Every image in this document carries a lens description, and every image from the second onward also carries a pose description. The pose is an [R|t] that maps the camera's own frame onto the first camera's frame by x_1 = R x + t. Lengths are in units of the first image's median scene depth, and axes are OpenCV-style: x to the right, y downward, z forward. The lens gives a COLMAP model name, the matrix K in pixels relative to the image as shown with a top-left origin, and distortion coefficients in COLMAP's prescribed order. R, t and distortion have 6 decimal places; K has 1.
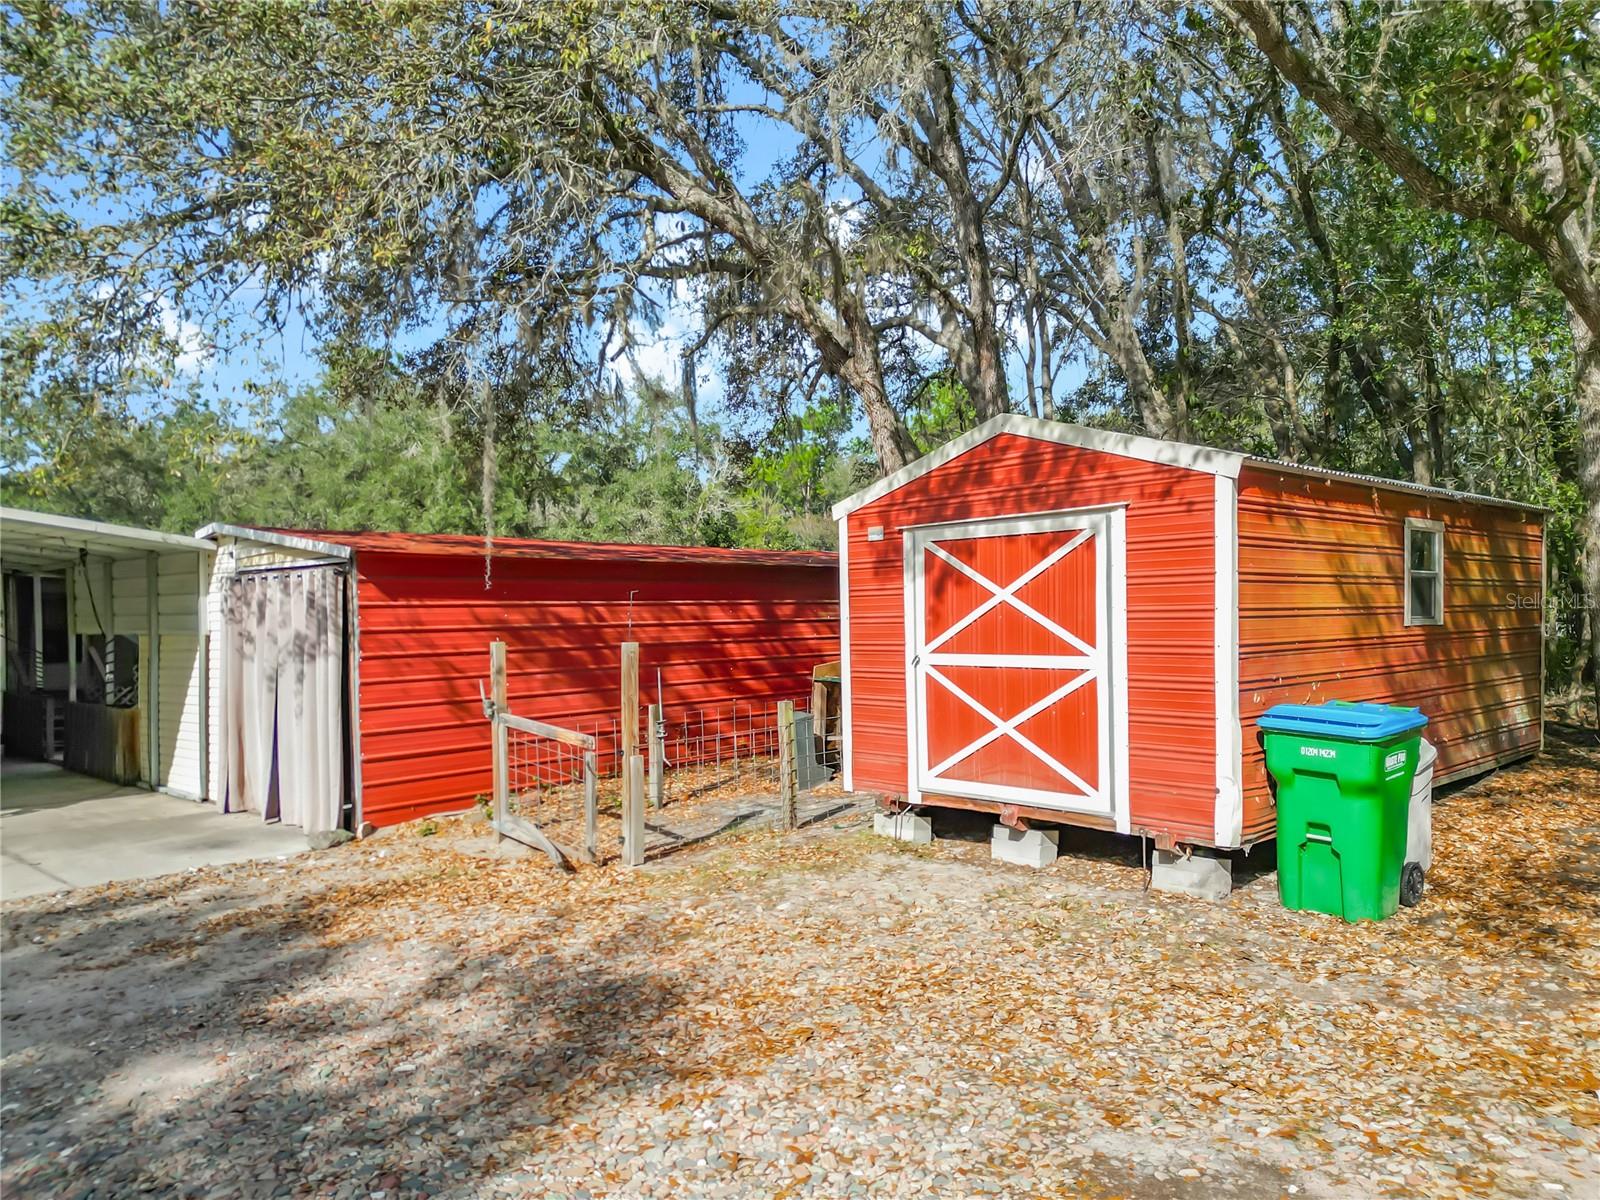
lens RADIAL K [[1131.5, 0, 800.0], [0, 1131.5, 600.0], [0, 0, 1]] dist [0.083221, -0.148749]
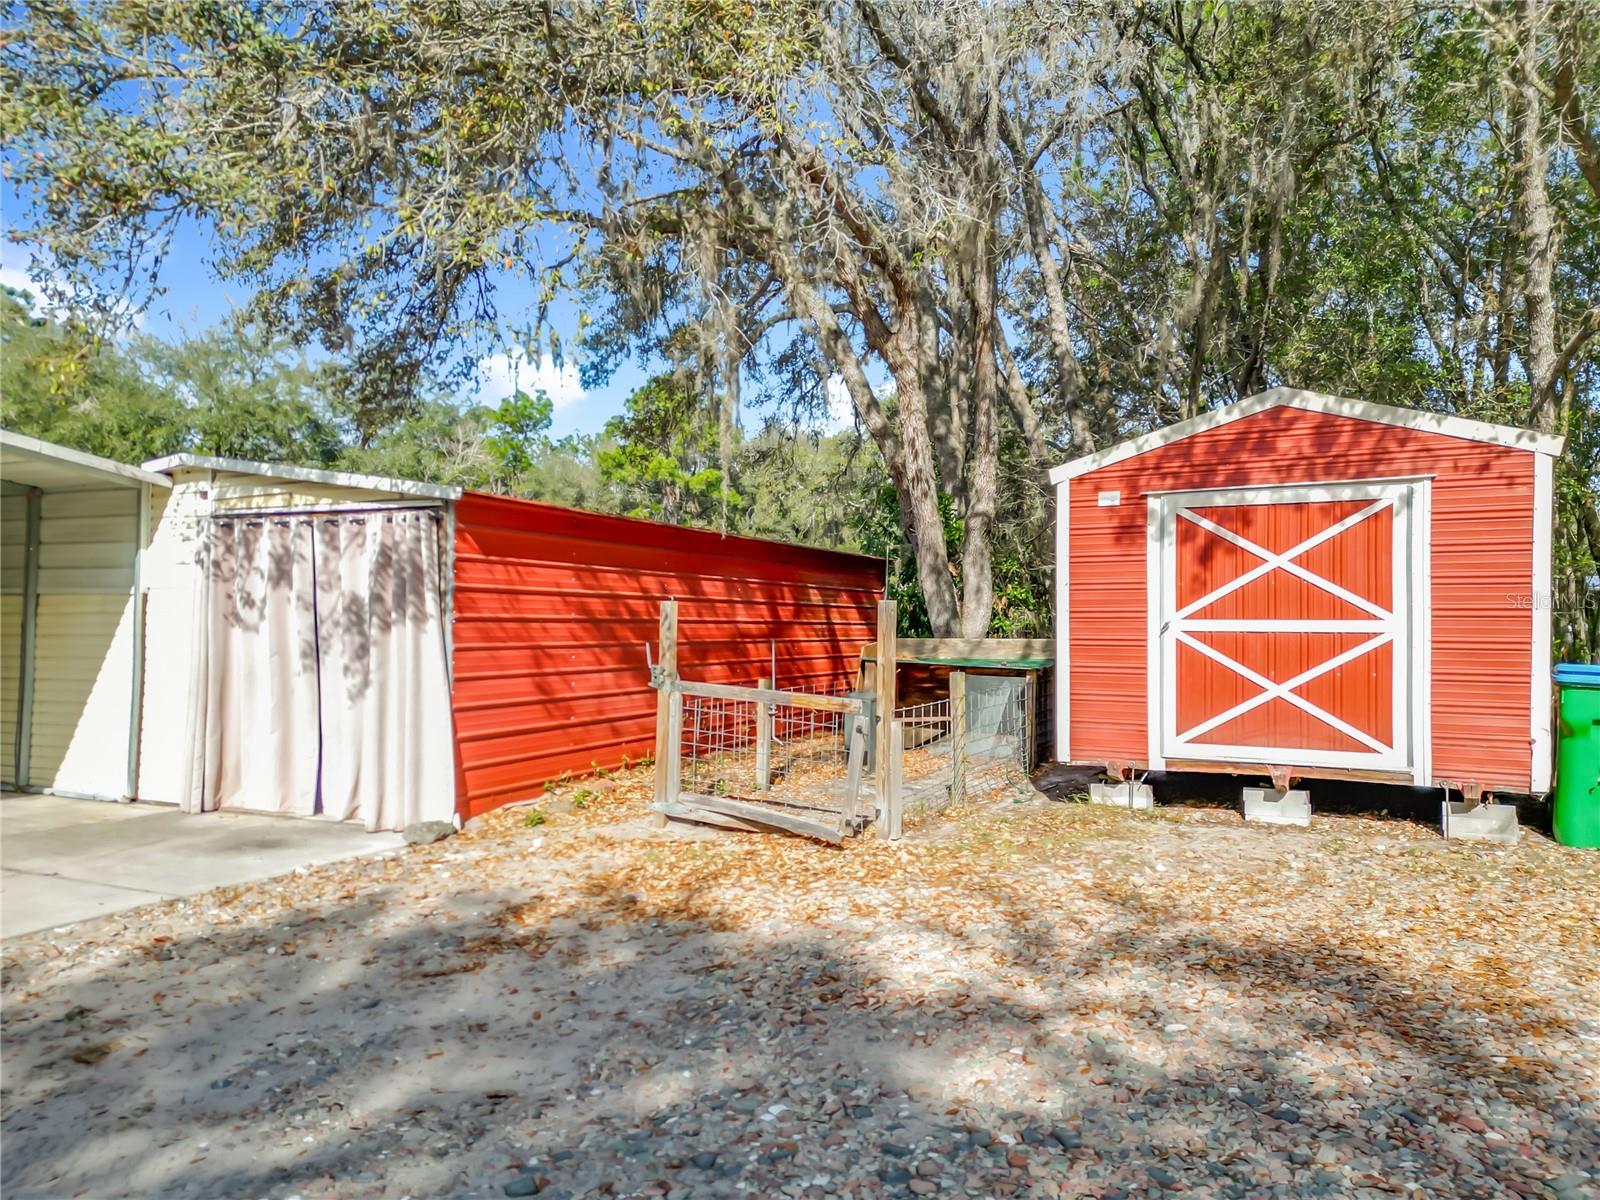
lens RADIAL K [[1131.5, 0, 800.0], [0, 1131.5, 600.0], [0, 0, 1]] dist [0.083221, -0.148749]
pose [[0.947606, 0.027394, 0.318266, -0.553945], [-0.024926, 0.999619, -0.011824, 0.052927], [-0.318468, 0.003271, 0.947928, 0.160119]]
